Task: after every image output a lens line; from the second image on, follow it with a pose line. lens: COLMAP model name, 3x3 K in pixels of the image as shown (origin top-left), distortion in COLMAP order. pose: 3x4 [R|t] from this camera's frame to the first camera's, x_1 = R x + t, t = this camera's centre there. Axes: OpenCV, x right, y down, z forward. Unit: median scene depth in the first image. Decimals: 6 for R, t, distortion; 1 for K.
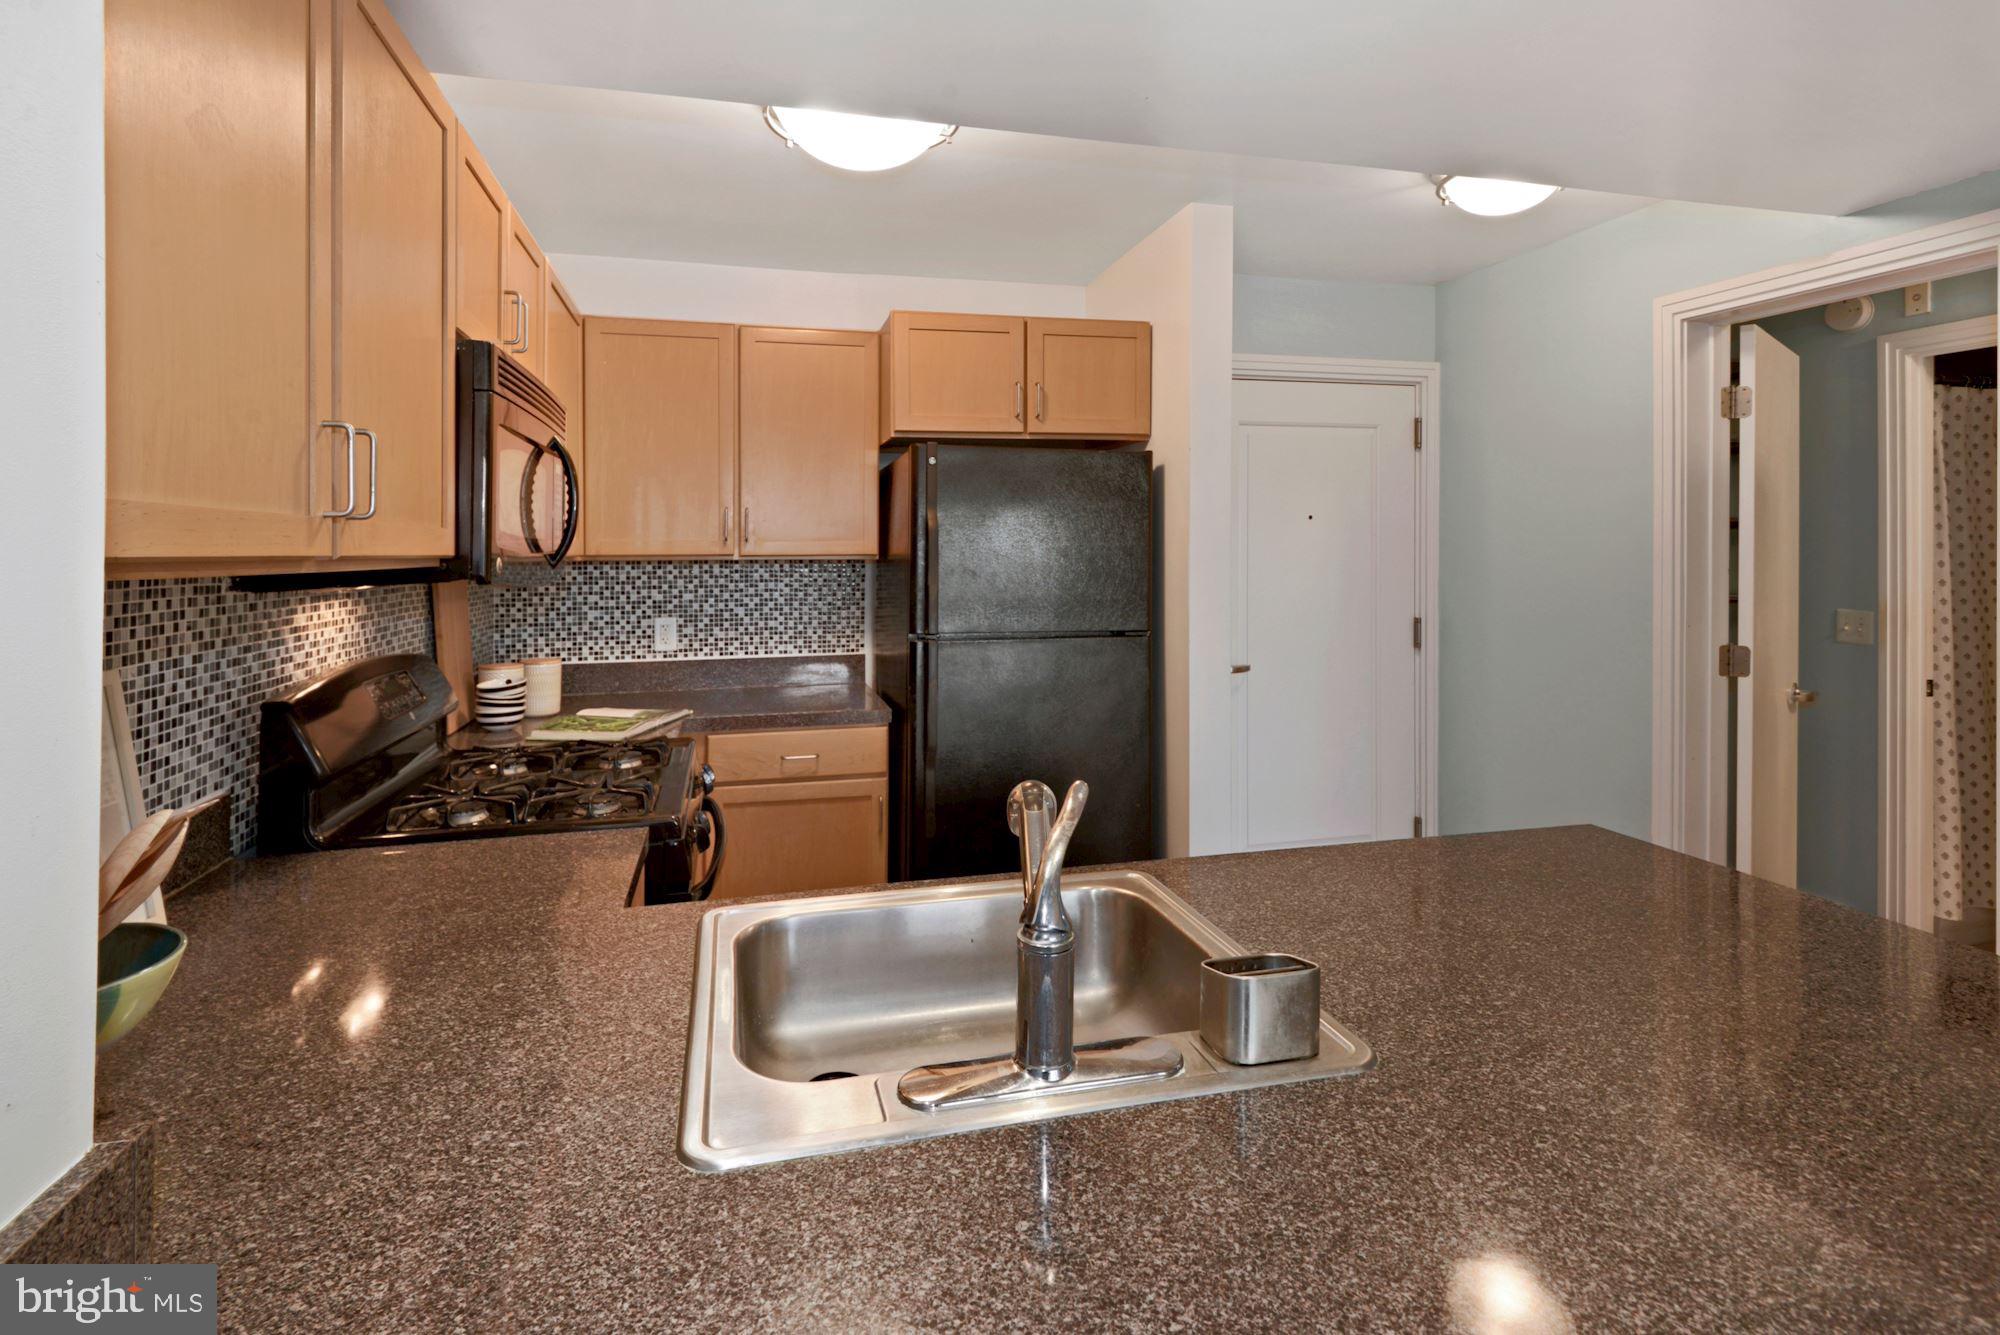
lens RADIAL K [[964.2, 0, 973.6], [0, 964.2, 555.8], [0, 0, 1]] dist [0.039347, -0.000124]
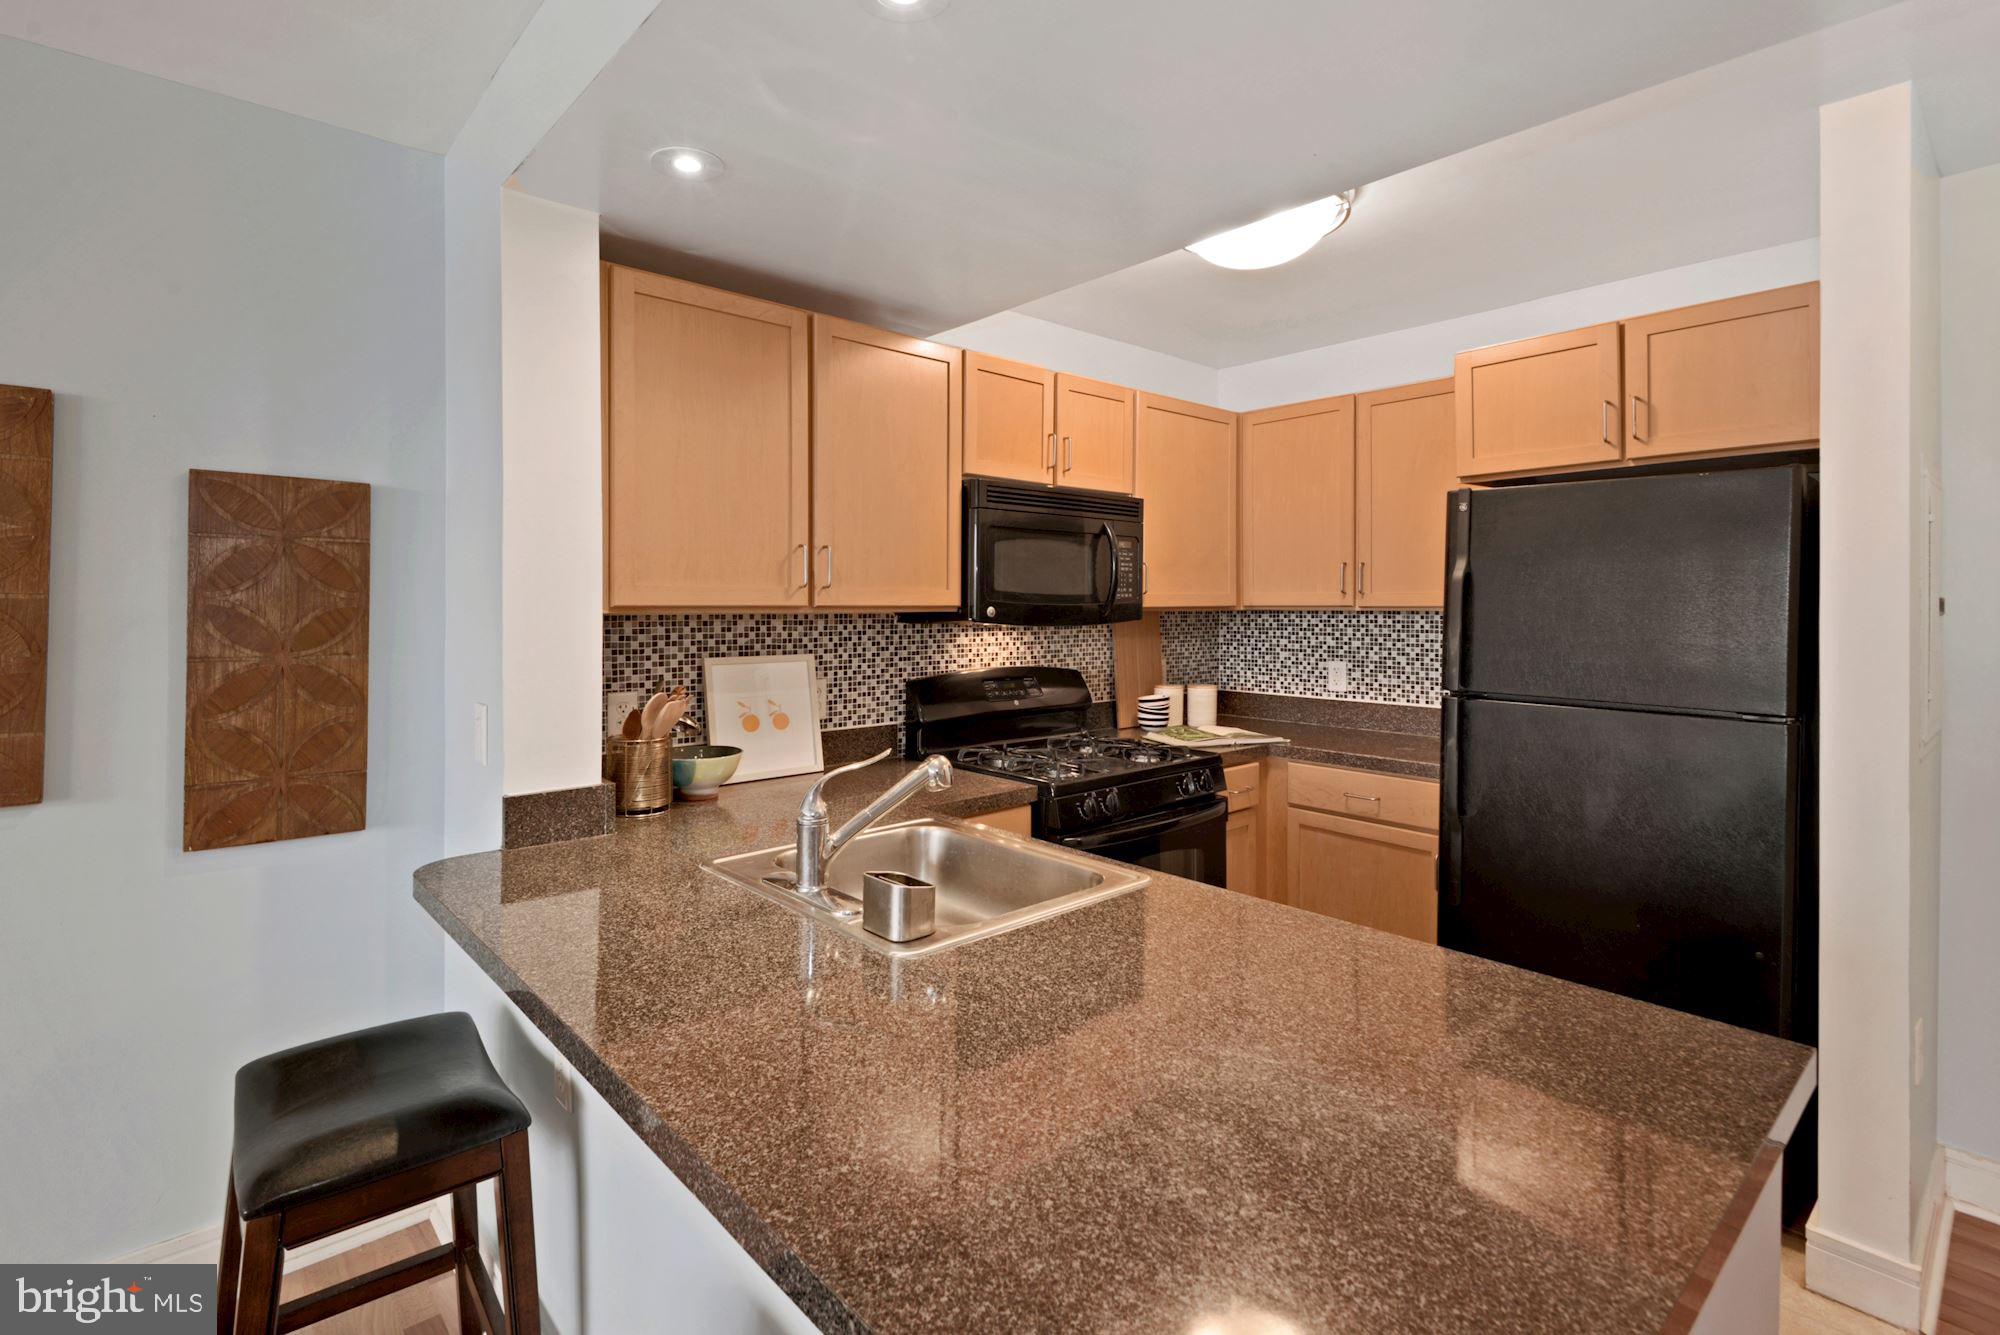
lens RADIAL K [[937.9, 0, 979.6], [0, 937.9, 618.7], [0, 0, 1]] dist [0.025556, -0.012206]
pose [[0.461270, 0.018195, -0.887073, 0.463586], [-0.005739, 0.999830, 0.017523, -0.002647], [0.887241, -0.002992, 0.461296, 0.129987]]
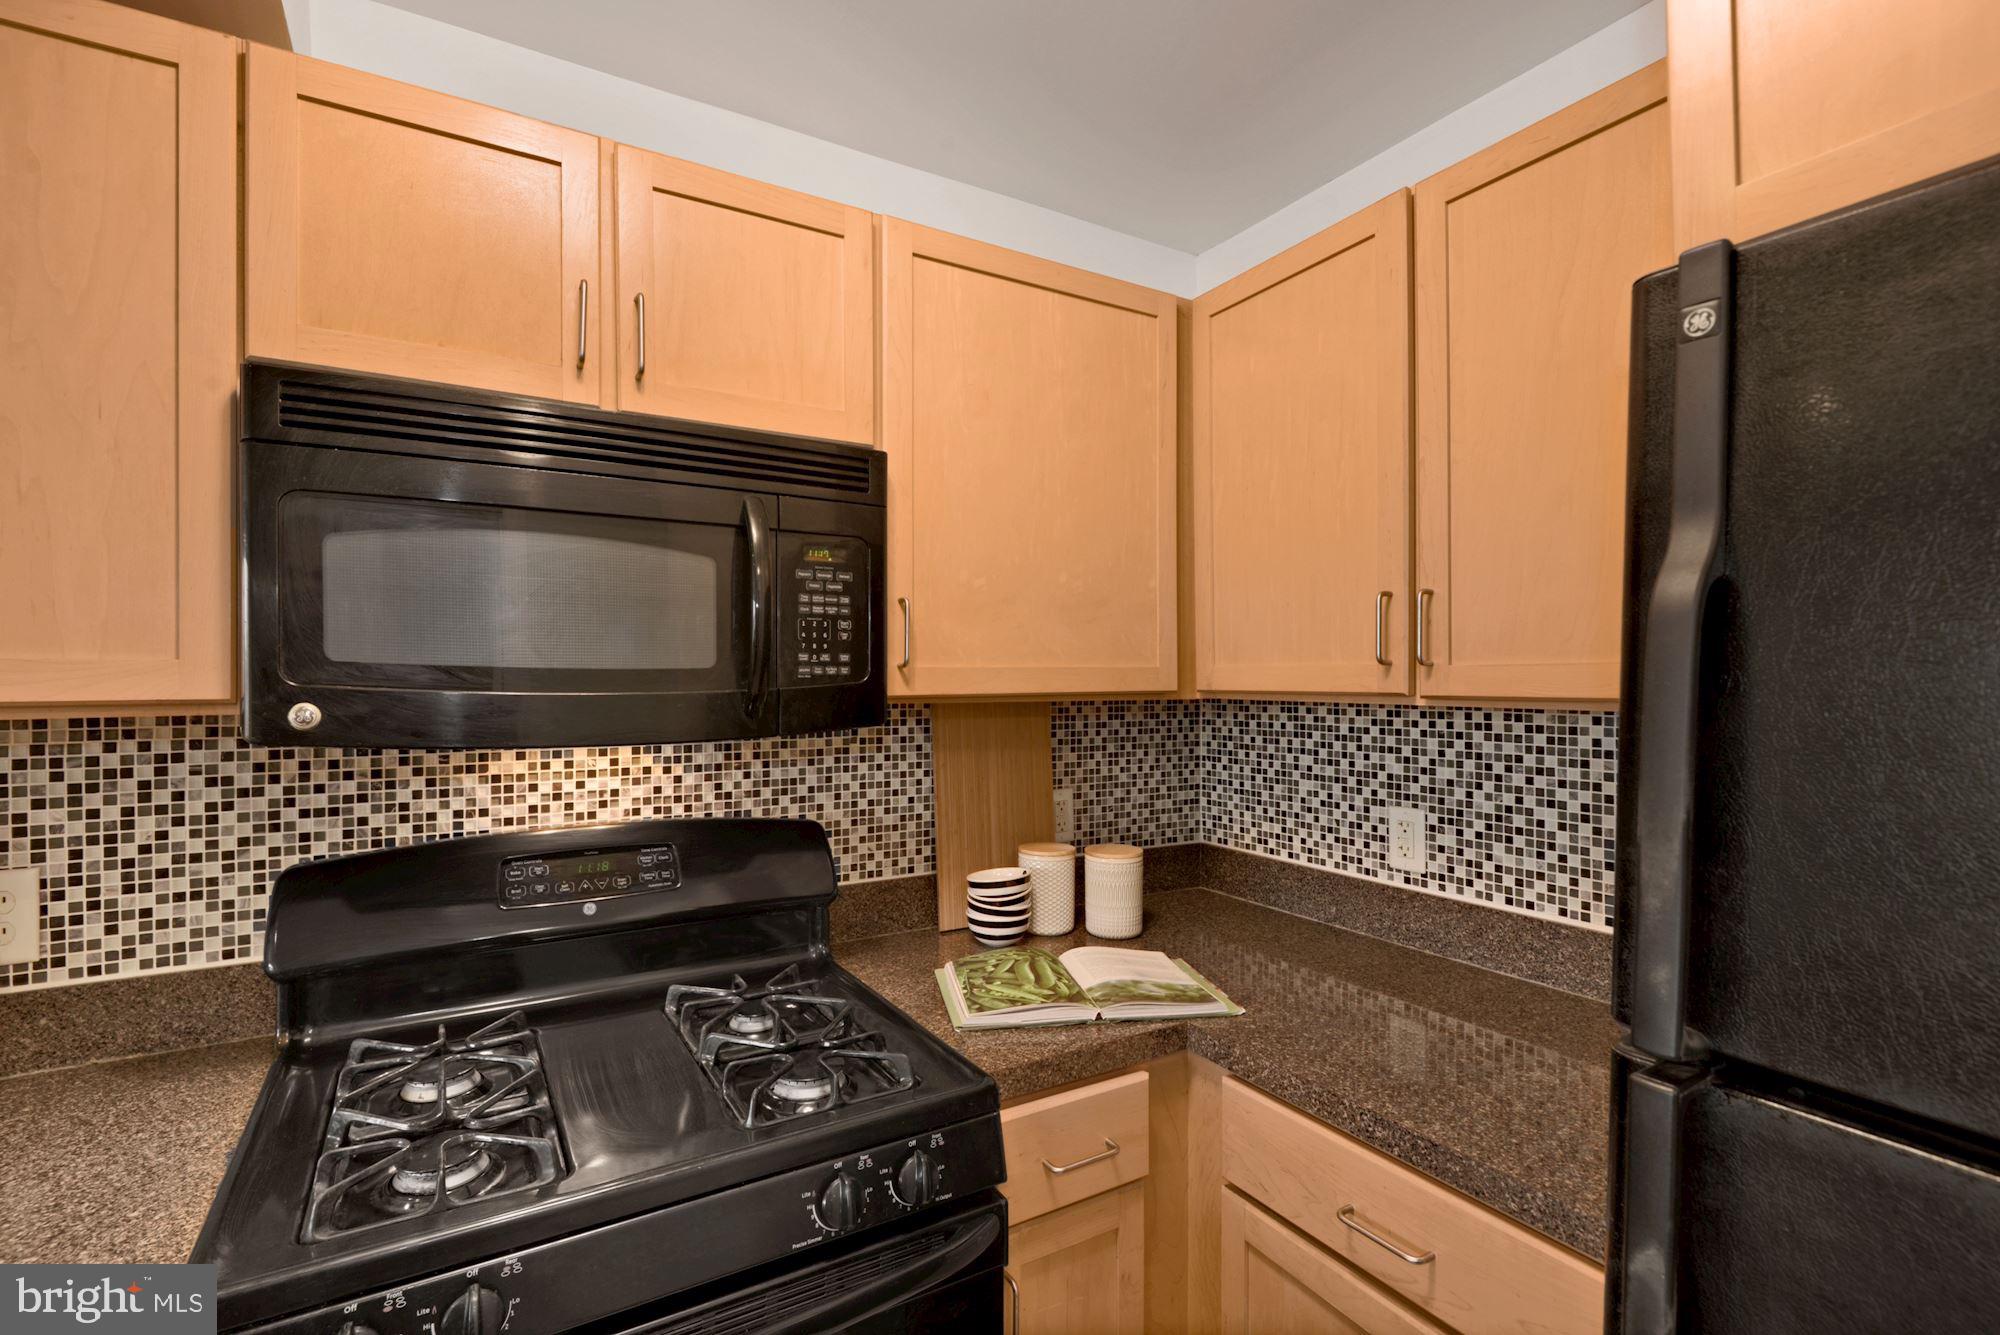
lens RADIAL K [[922.7, 0, 975.1], [0, 922.7, 686.4], [0, 0, 1]] dist [0.011514, -0.000367]
pose [[0.278904, 0.015954, -0.960186, 0.105244], [-0.004028, 0.999873, 0.015444, -0.010269], [0.960310, -0.000440, 0.278933, 0.637322]]
